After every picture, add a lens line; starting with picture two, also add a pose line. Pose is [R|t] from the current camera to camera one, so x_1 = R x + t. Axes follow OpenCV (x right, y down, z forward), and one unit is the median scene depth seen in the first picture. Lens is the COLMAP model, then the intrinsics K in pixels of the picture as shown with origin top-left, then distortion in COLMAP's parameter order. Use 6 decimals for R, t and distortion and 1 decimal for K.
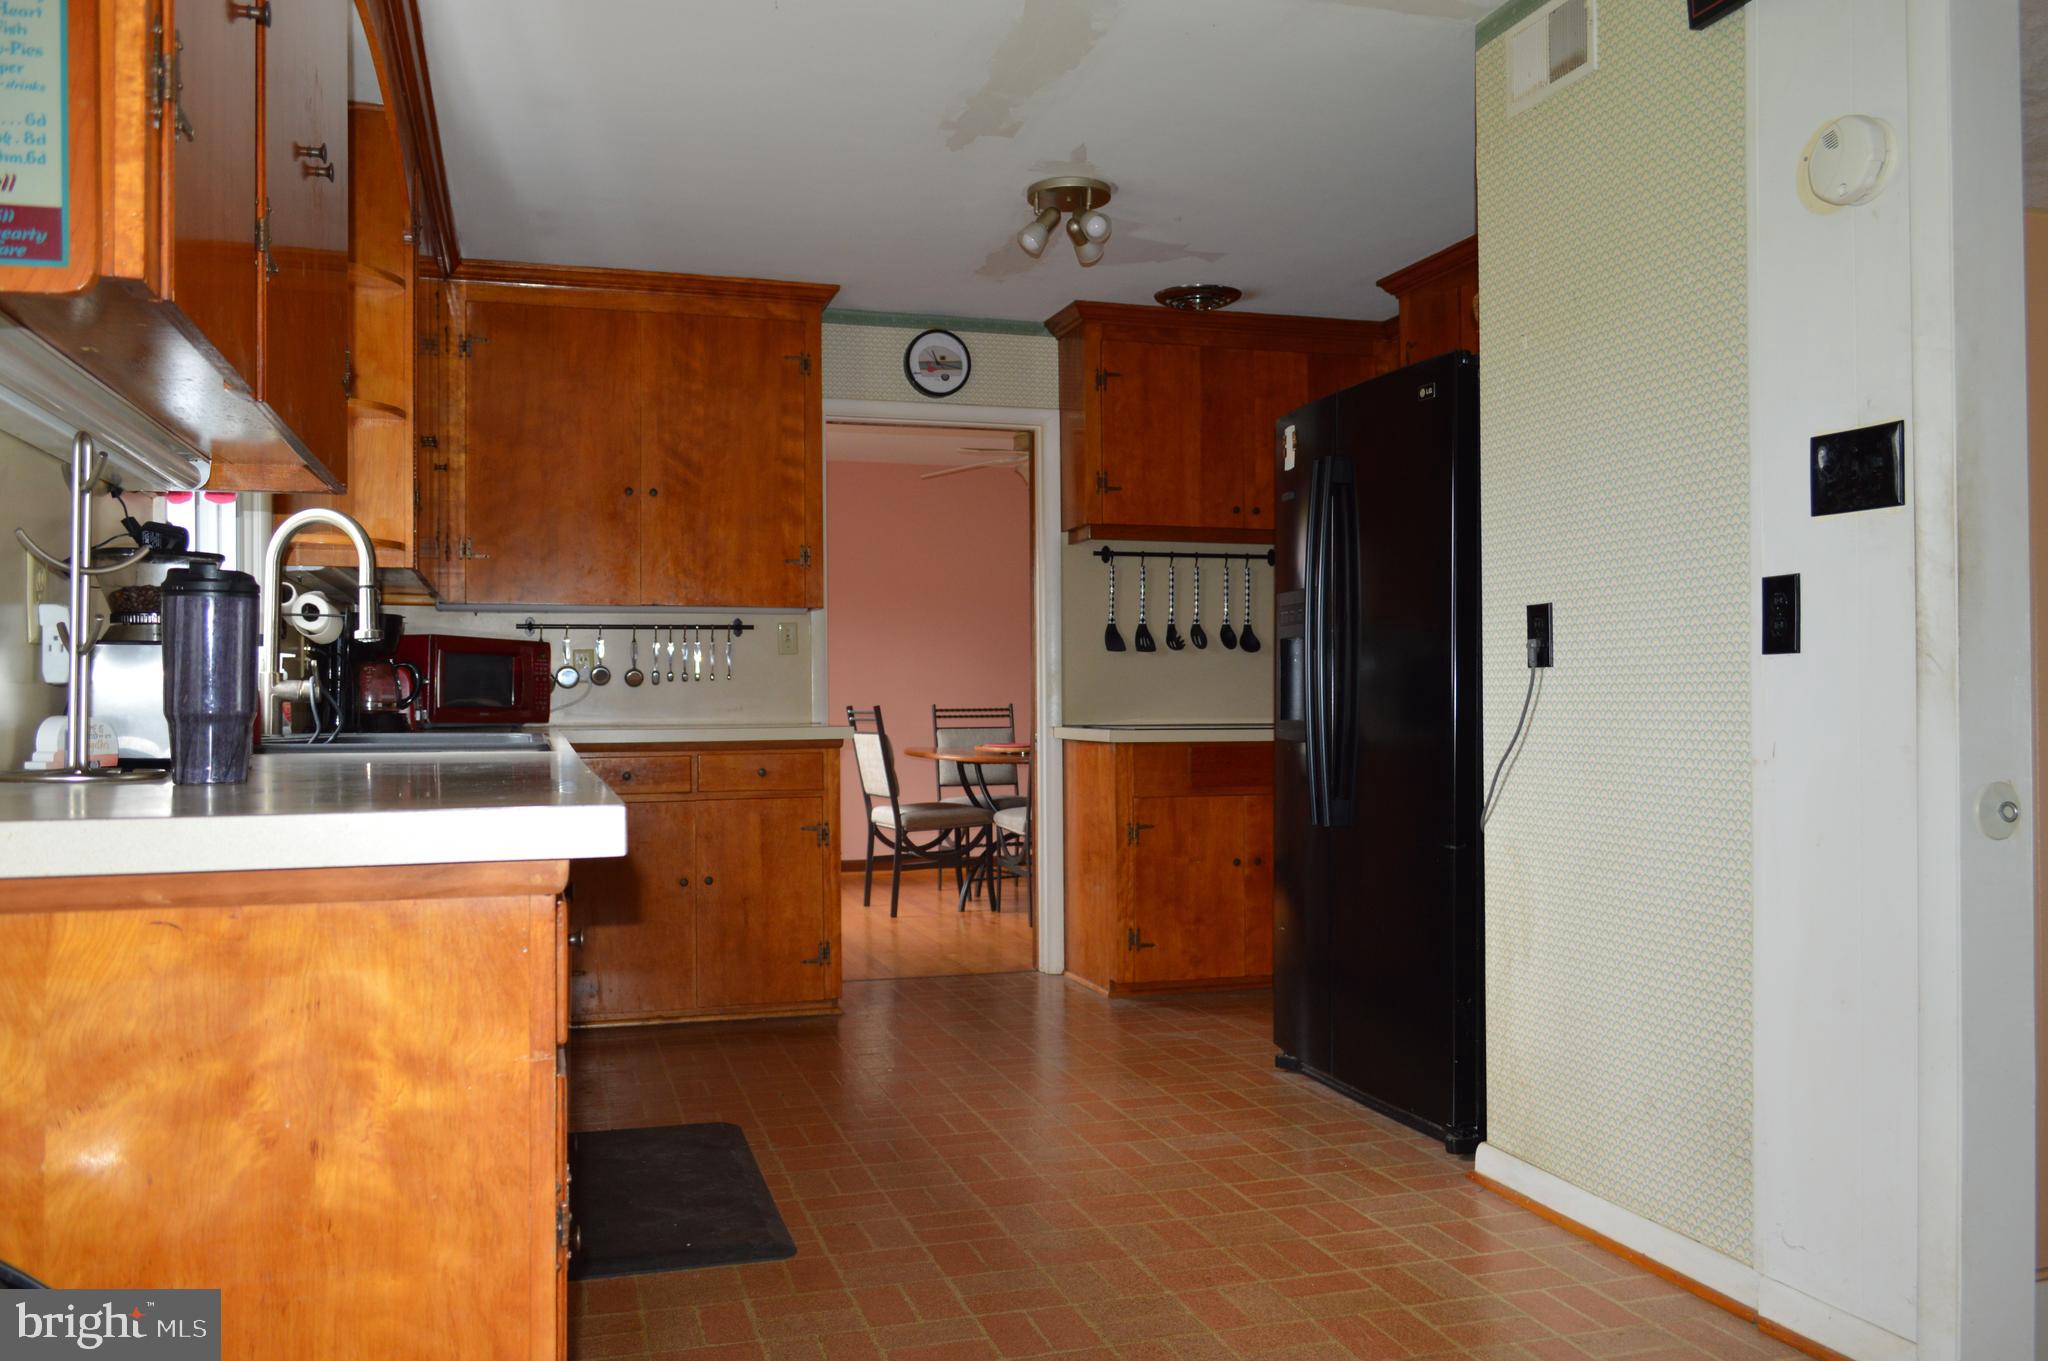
lens RADIAL K [[1621.3, 0, 1023.2], [0, 1621.3, 678.1], [0, 0, 1]] dist [-0.010269, 0.003493]
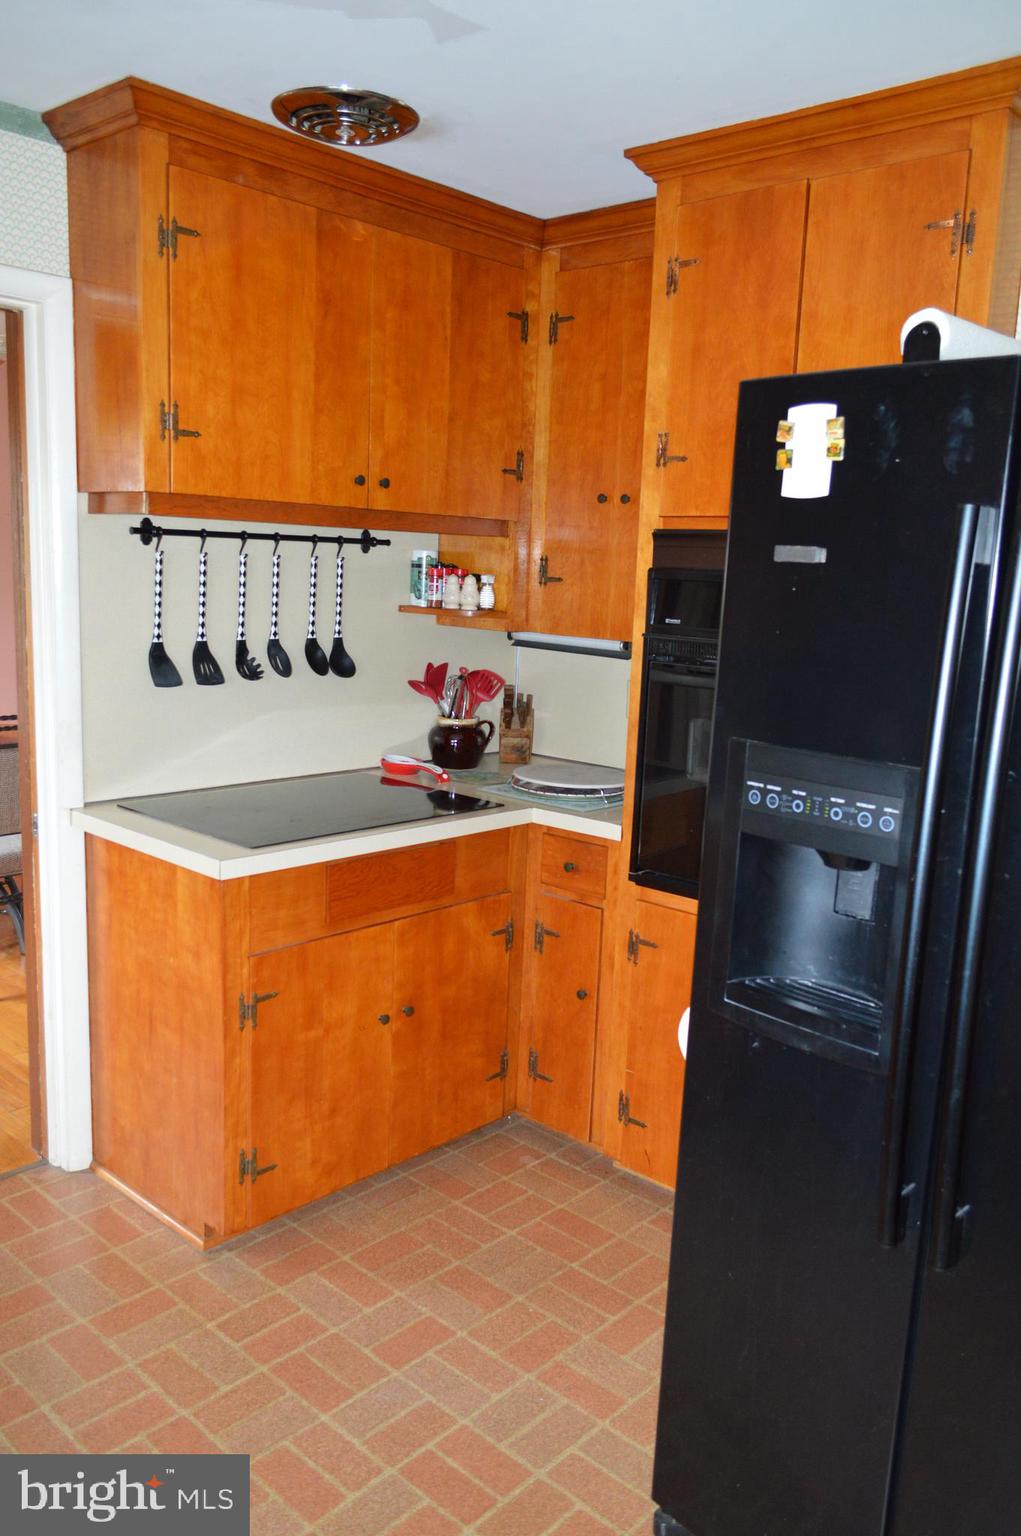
lens RADIAL K [[1216.0, 0, 507.4], [0, 1216.0, 775.2], [0, 0, 1]] dist [-0.010269, 0.003493]
pose [[0.863833, -0.046851, 0.501594, -0.072814], [-0.051860, 0.982107, 0.181044, -0.079509], [-0.501101, -0.182404, 0.845947, 0.534218]]
